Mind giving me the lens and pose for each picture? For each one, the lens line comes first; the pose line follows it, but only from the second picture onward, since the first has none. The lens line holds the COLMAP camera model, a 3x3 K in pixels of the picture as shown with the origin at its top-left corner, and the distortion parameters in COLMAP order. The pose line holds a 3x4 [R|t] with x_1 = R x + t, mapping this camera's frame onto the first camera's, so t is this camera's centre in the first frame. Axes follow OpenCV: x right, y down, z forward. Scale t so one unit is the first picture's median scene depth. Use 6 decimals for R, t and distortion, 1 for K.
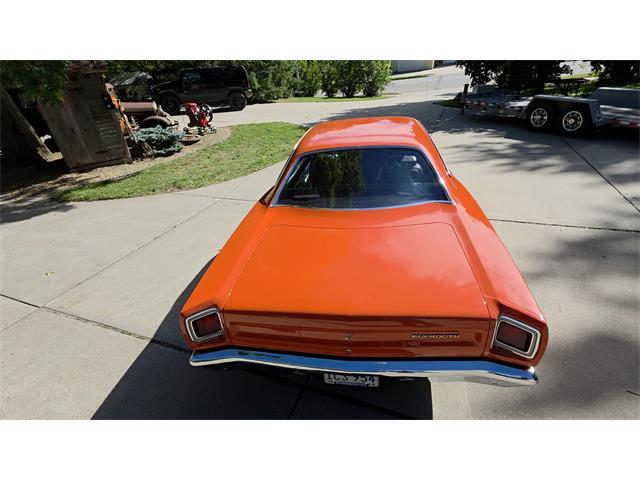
lens RADIAL K [[321.2, 0, 322.9], [0, 321.2, 239.2], [0, 0, 1]] dist [0.003383, -0.001618]
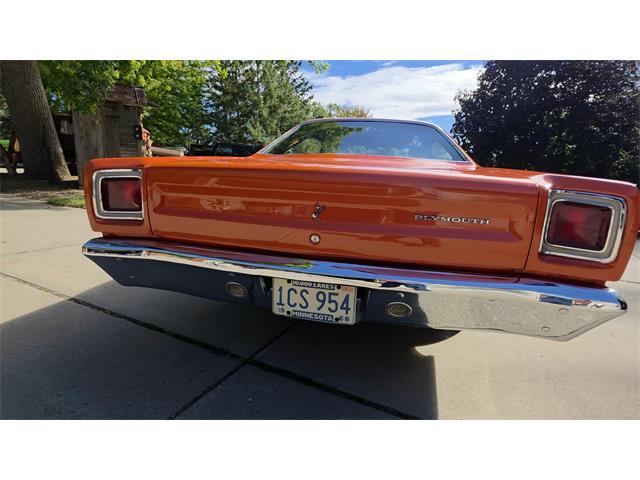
lens RADIAL K [[321.2, 0, 322.9], [0, 321.2, 239.2], [0, 0, 1]] dist [0.003383, -0.001618]
pose [[0.988403, 0.146224, -0.040973, 0.104724], [-0.151769, 0.942051, -0.299176, 0.461112], [-0.005148, 0.301925, 0.953318, 0.325051]]
